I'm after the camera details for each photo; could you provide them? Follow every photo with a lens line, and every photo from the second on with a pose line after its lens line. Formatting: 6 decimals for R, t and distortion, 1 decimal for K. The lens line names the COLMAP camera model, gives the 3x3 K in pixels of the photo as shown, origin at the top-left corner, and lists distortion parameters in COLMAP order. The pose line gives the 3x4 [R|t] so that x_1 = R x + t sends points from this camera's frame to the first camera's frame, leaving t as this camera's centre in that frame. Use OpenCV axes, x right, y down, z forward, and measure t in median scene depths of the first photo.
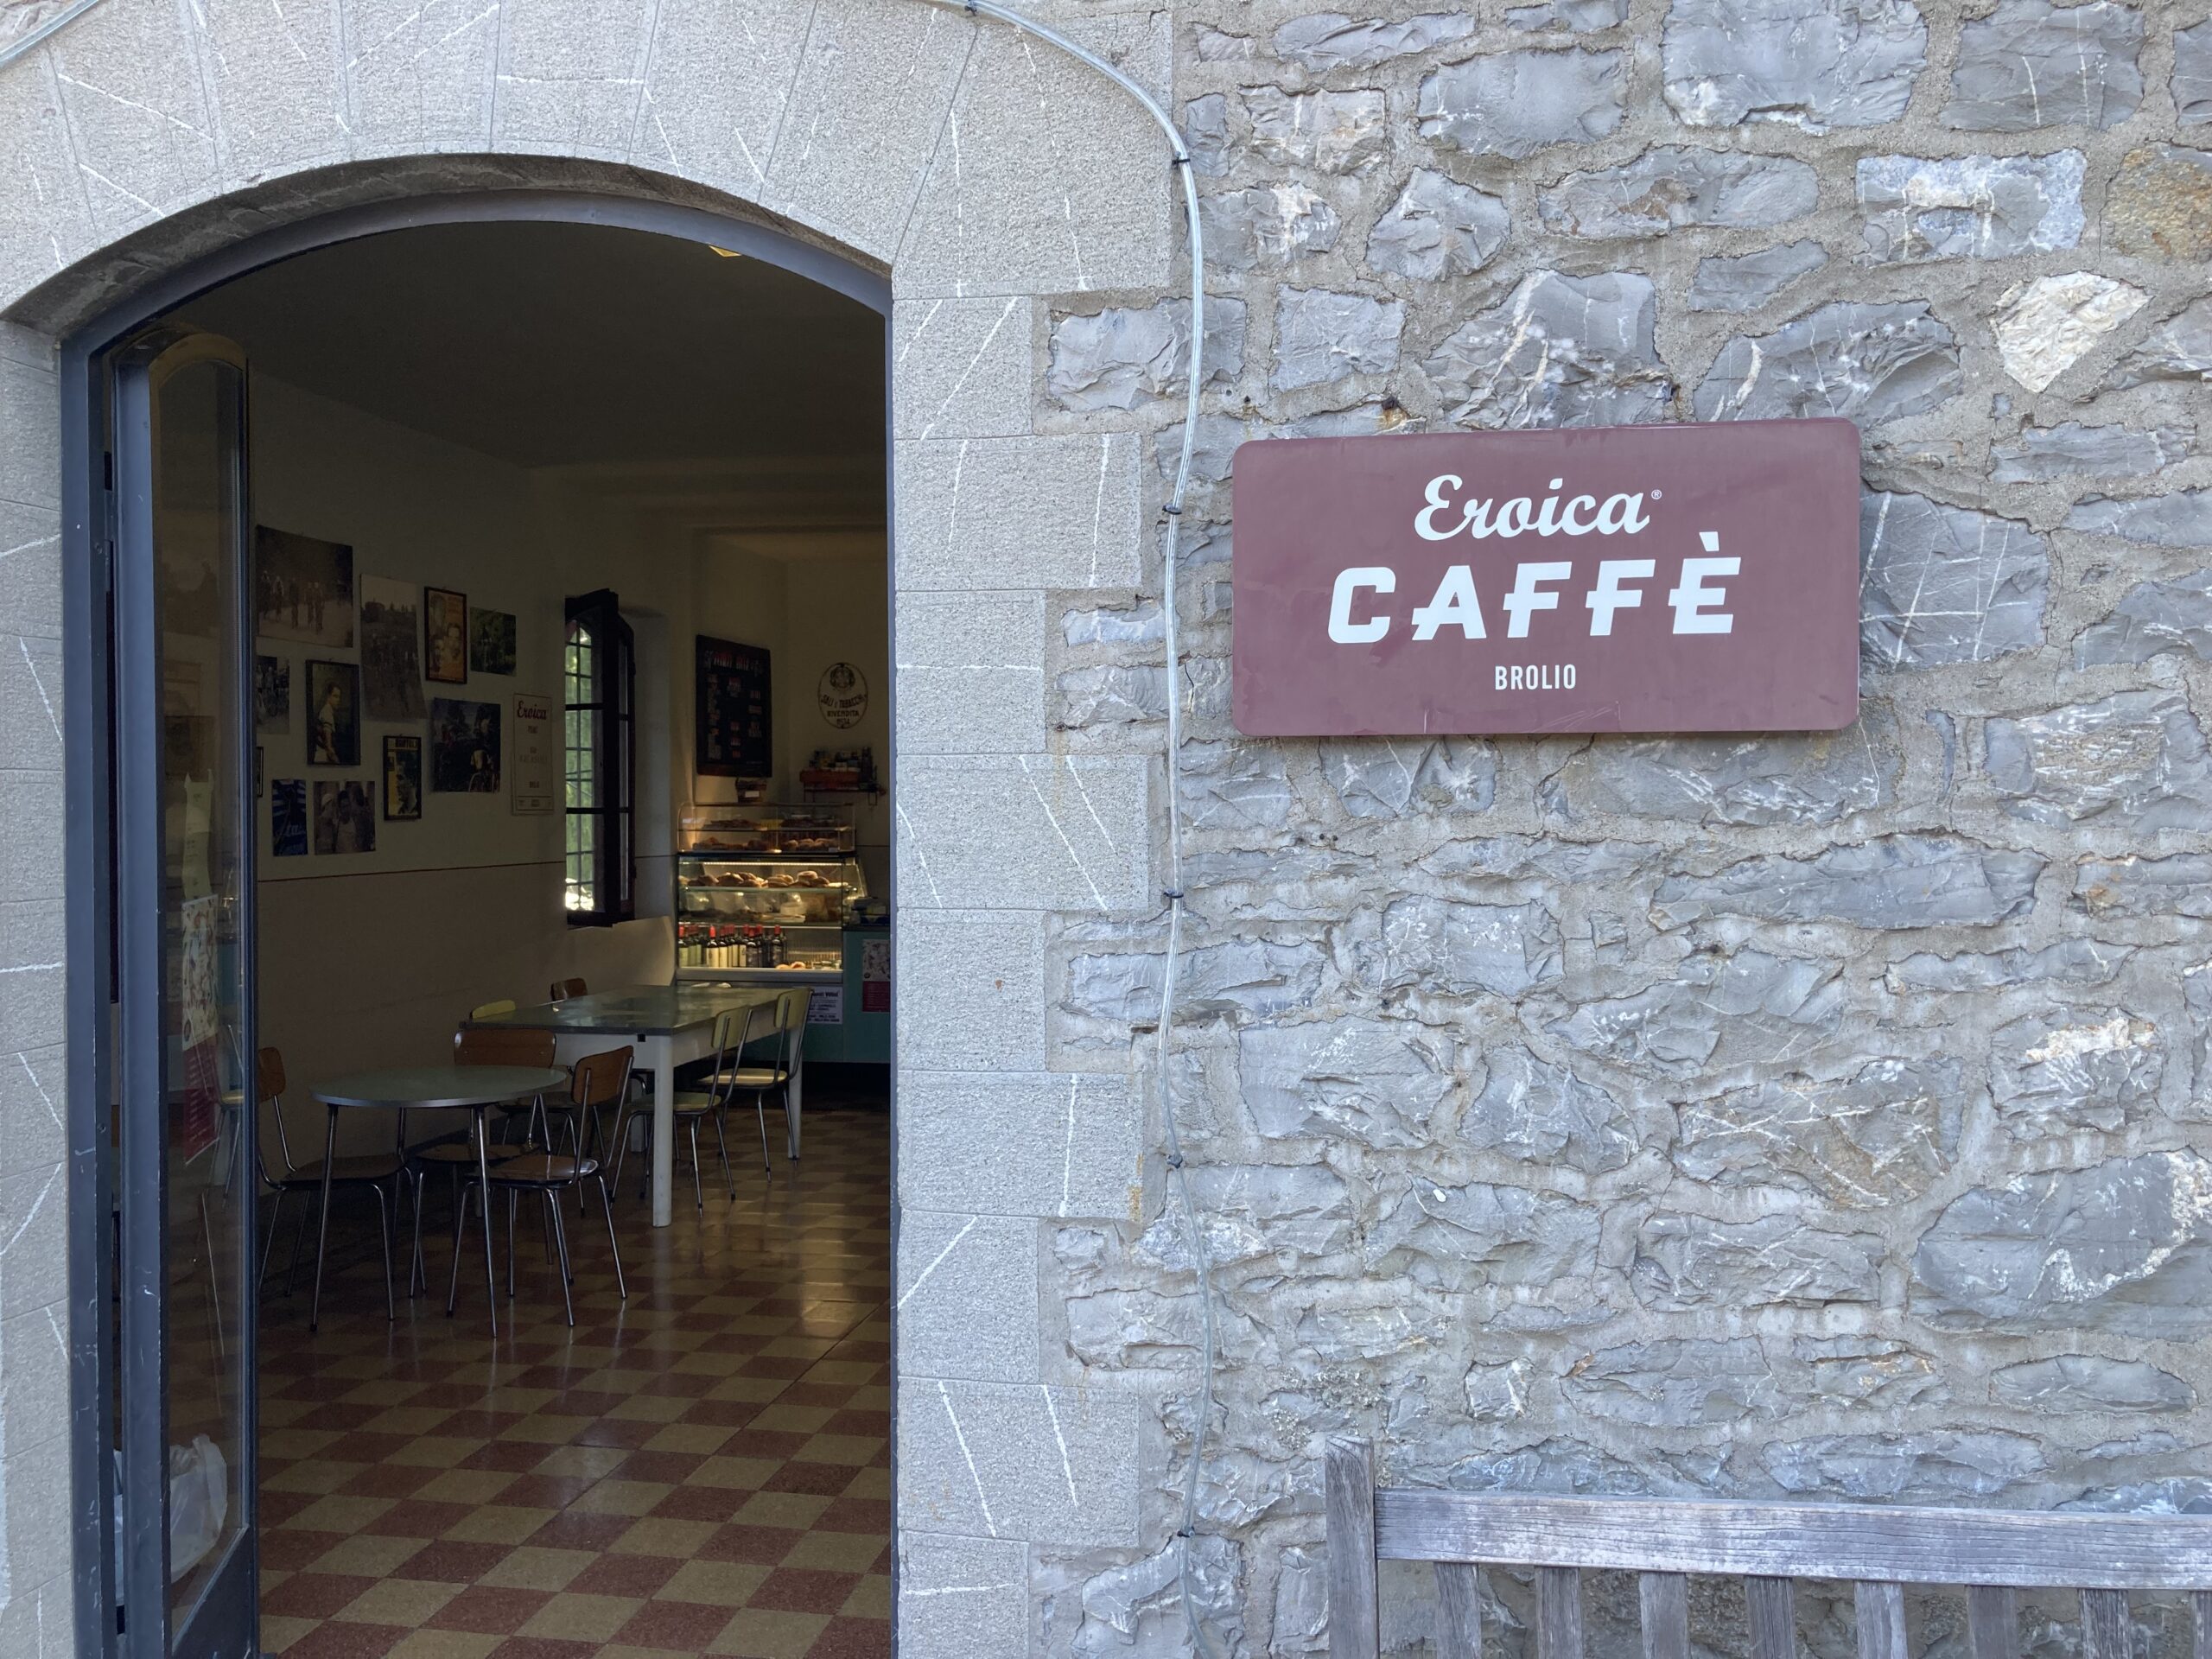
lens RADIAL K [[1818.7, 0, 1106.0], [0, 1818.7, 829.5], [0, 0, 1]] dist [0.095279, -0.289091]
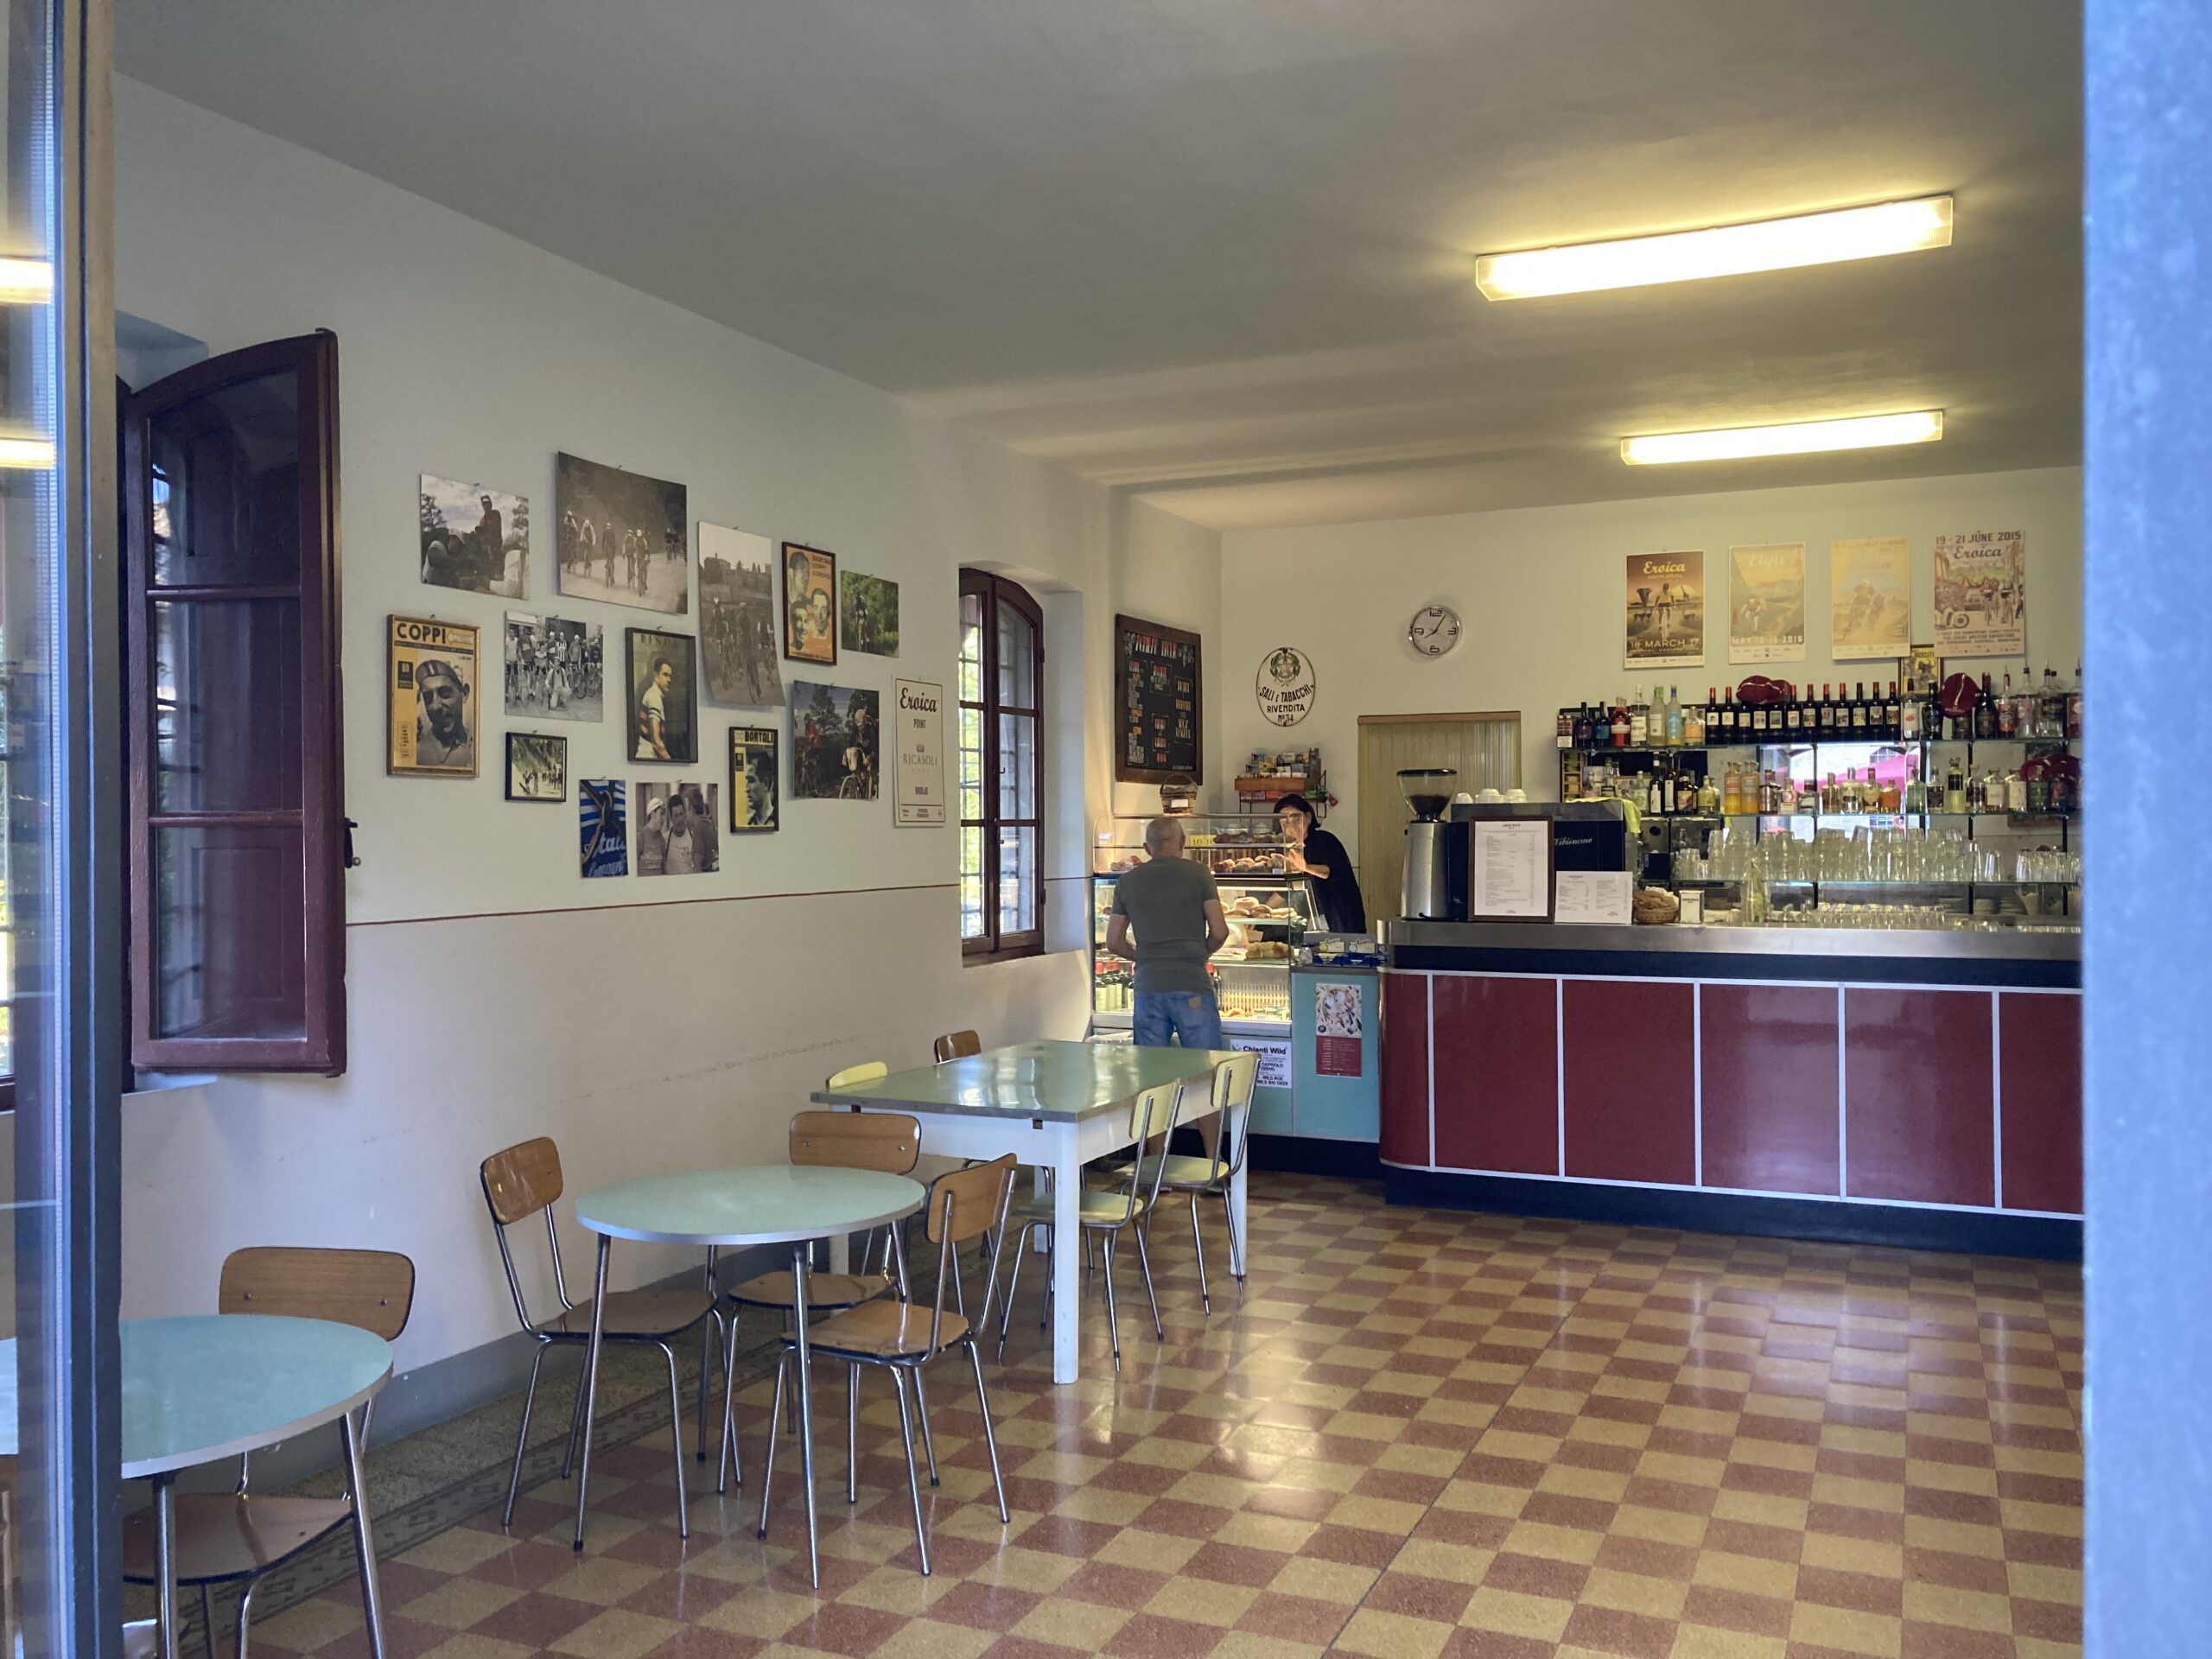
lens RADIAL K [[1818.7, 0, 1106.0], [0, 1818.7, 829.5], [0, 0, 1]] dist [0.095279, -0.289091]
pose [[0.973470, -0.005123, -0.228759, -0.052358], [0.002338, 0.999920, -0.012440, 0.003714], [0.228805, 0.011575, 0.973404, 0.260241]]
